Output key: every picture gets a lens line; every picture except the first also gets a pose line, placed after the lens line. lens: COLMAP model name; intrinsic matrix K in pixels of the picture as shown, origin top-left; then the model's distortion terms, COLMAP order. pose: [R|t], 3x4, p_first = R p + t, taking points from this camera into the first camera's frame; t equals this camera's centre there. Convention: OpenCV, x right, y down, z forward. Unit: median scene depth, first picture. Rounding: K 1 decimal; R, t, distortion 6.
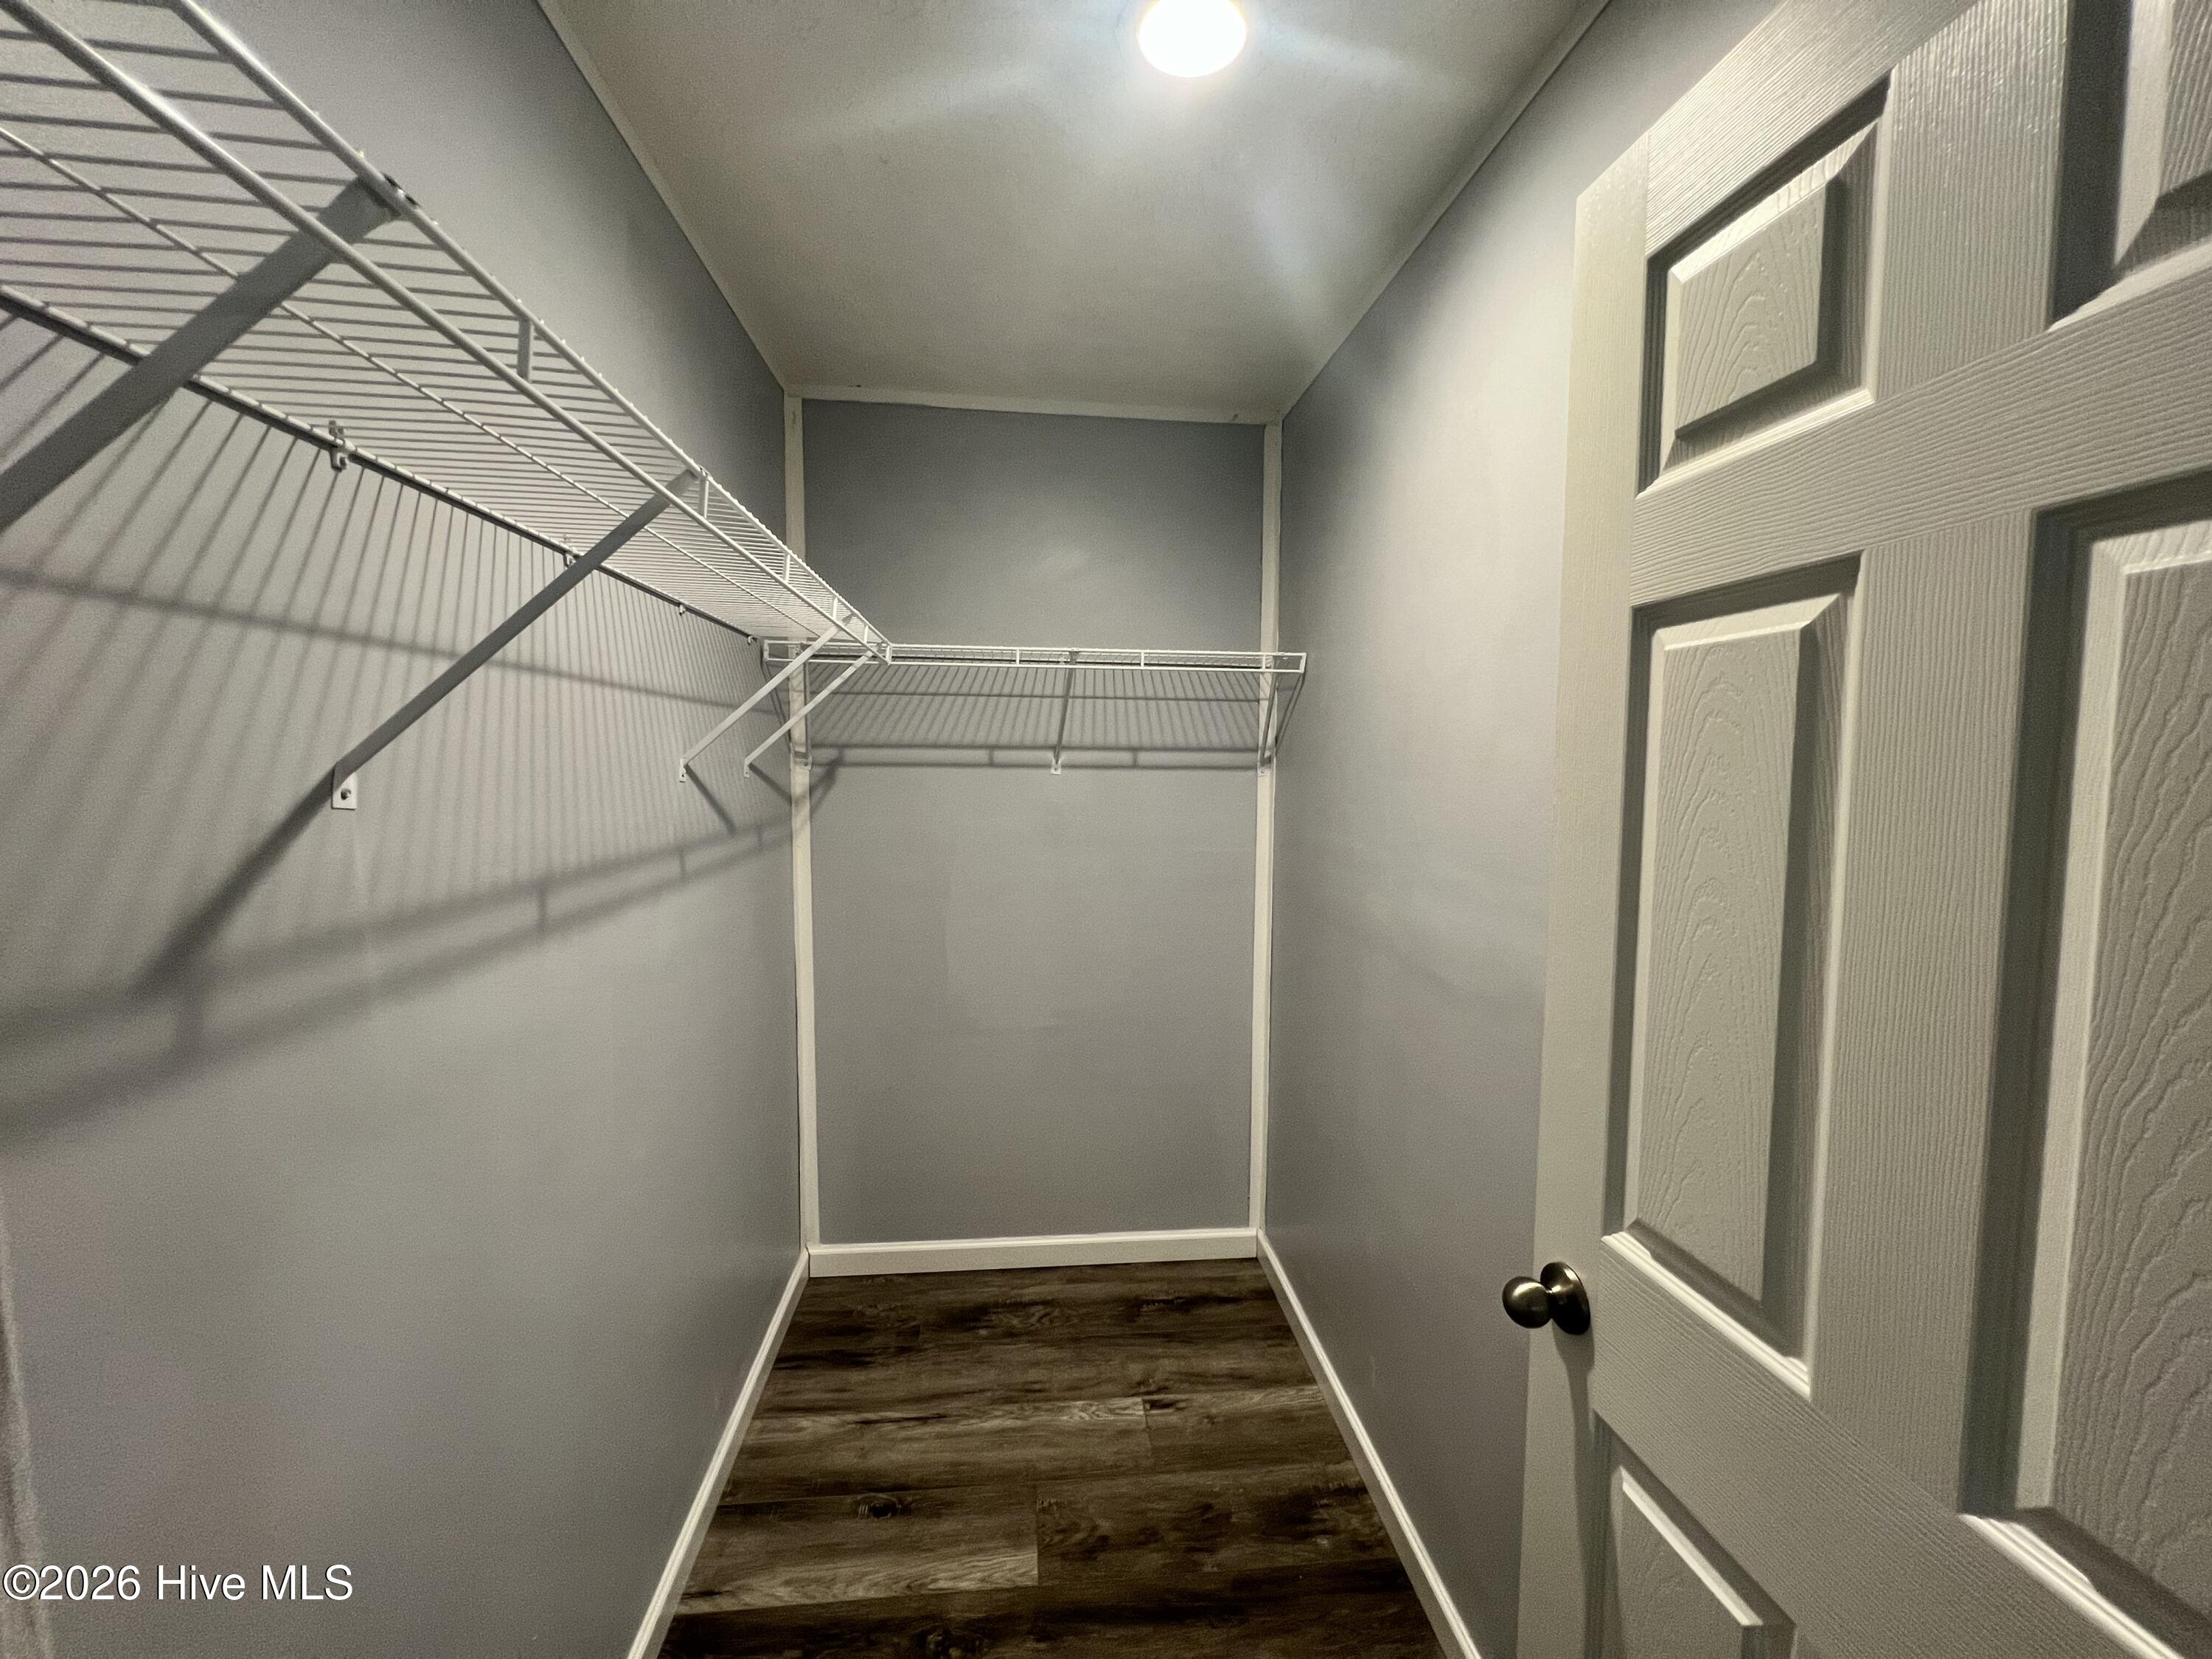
lens RADIAL K [[881.1, 0, 1112.7], [0, 881.1, 816.8], [0, 0, 1]] dist [-0.007195, 0.000227]
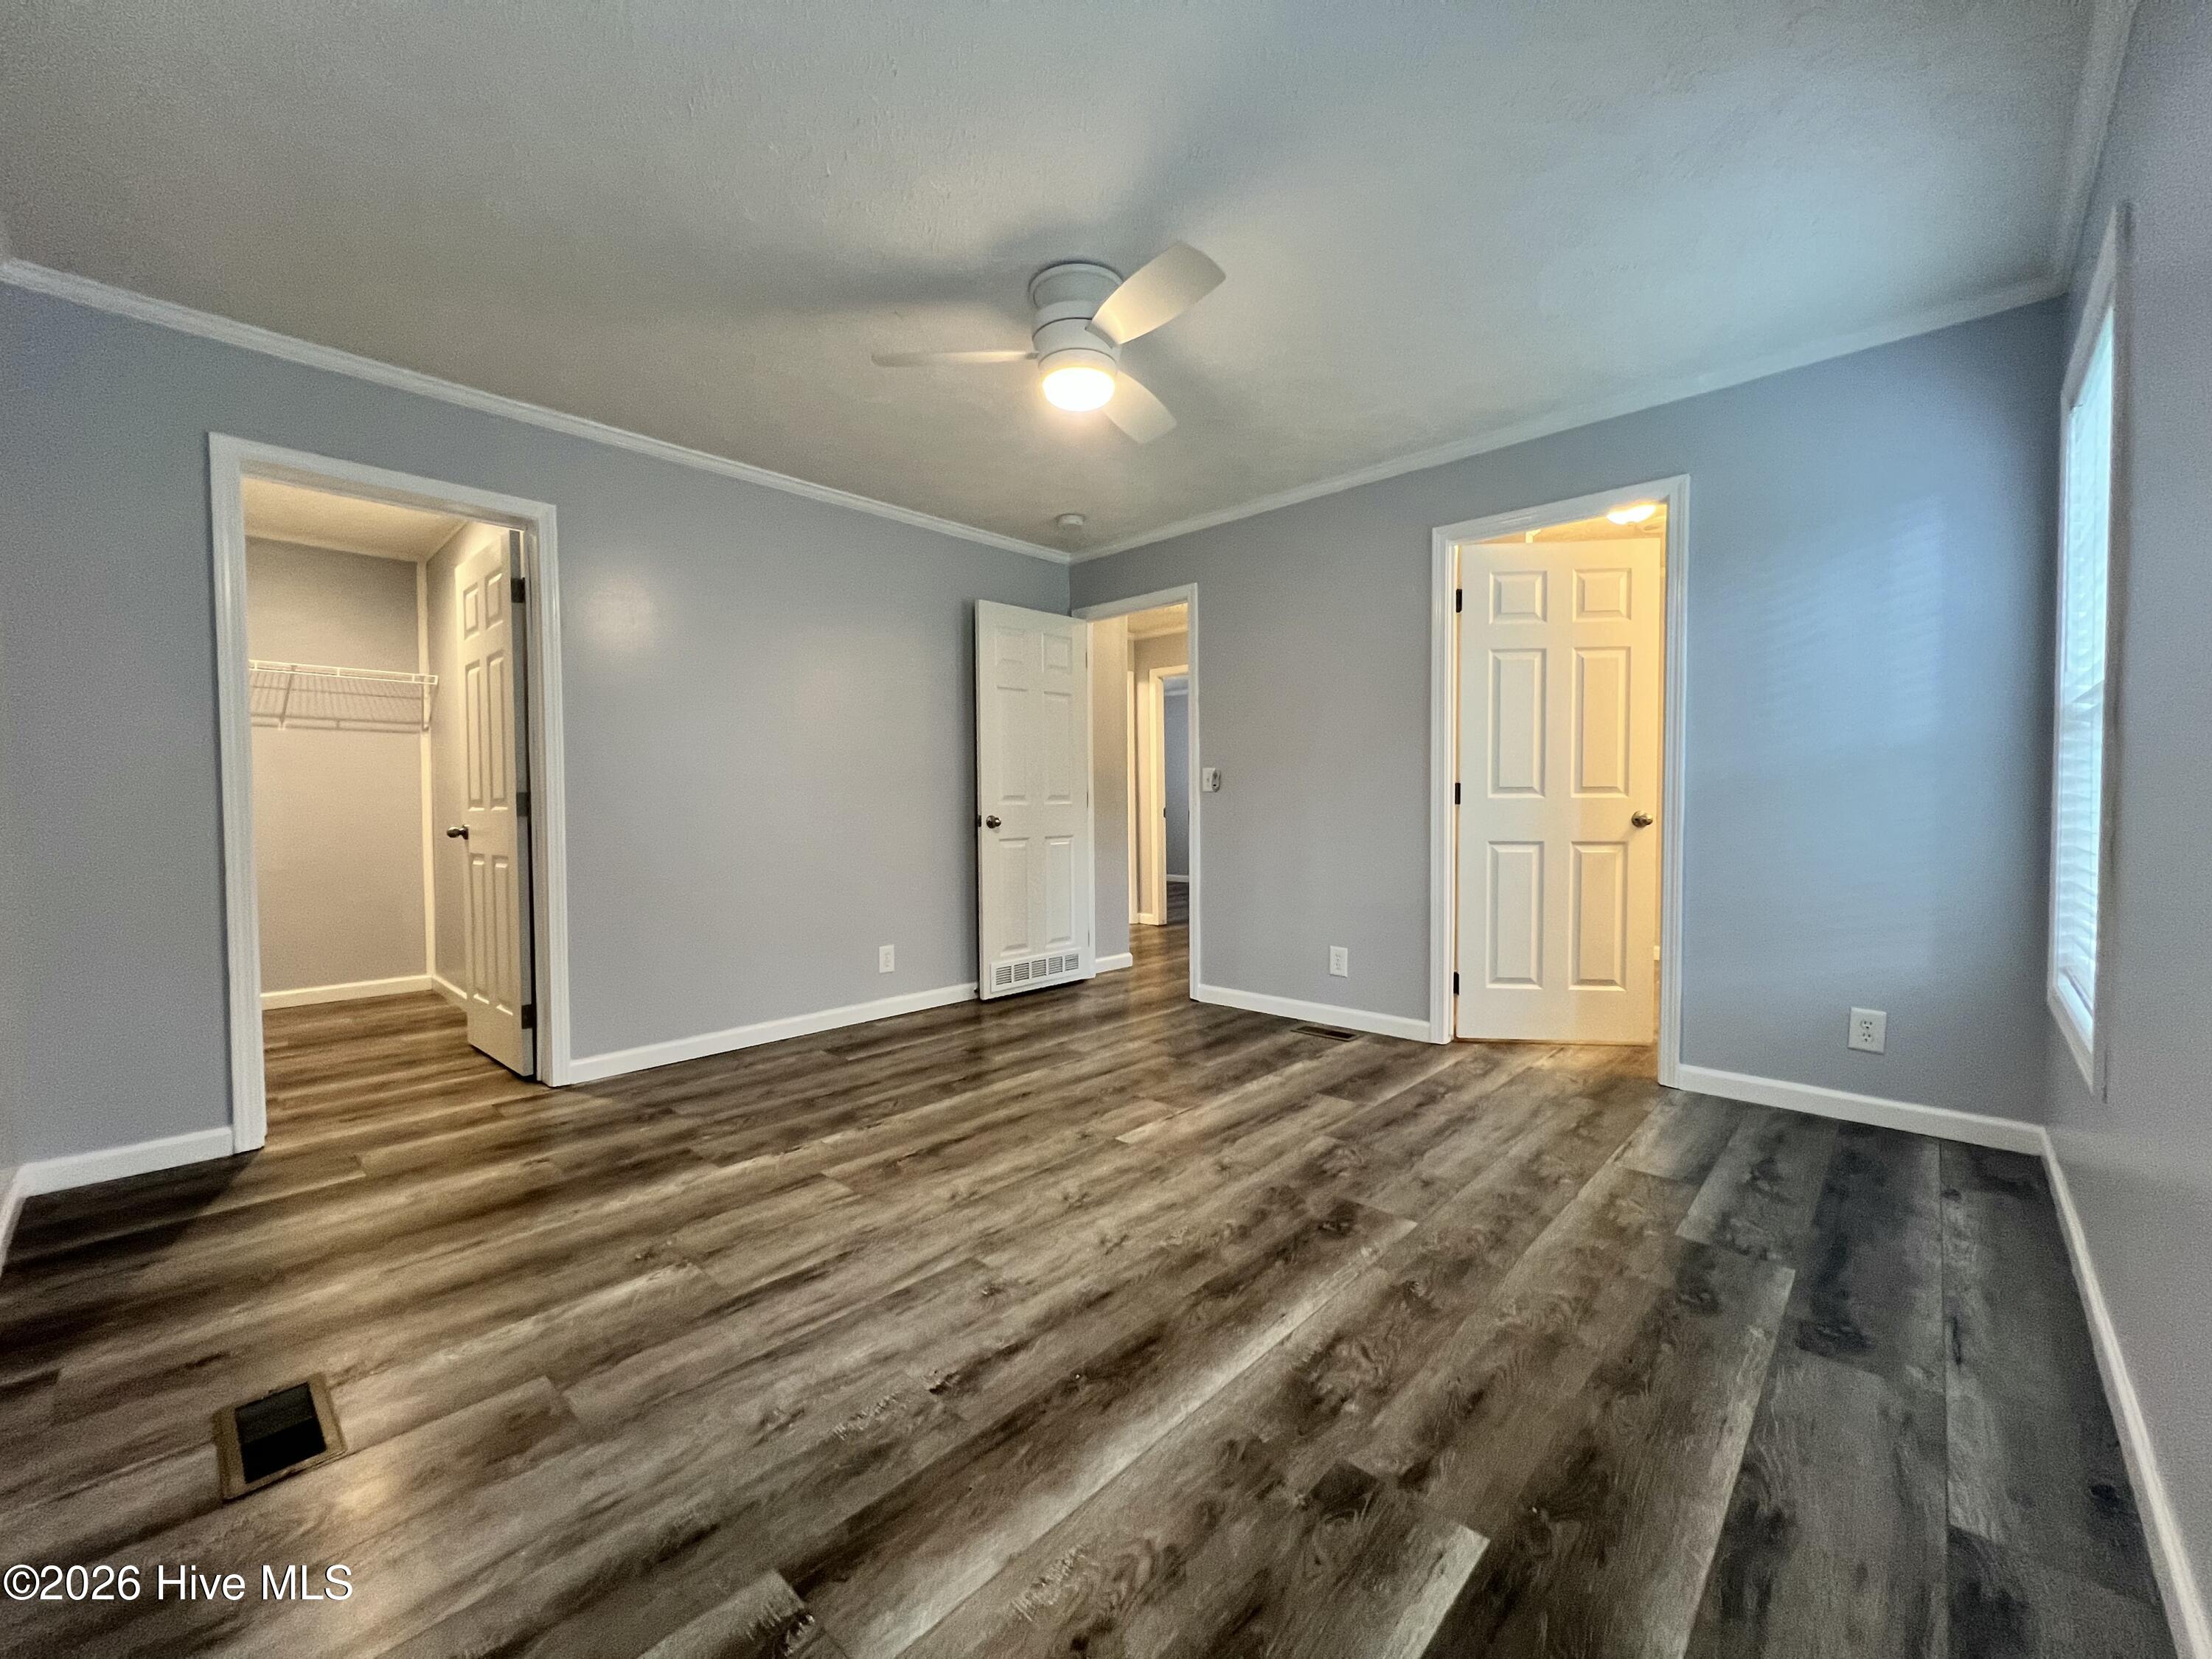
lens RADIAL K [[881.1, 0, 1090.6], [0, 881.1, 829.8], [0, 0, 1]] dist [-0.007195, 0.000227]
pose [[0.759892, -0.030276, 0.649344, 0.024692], [0.053350, 0.998450, -0.015880, 0.275403], [-0.647857, 0.046710, 0.760329, -1.462298]]
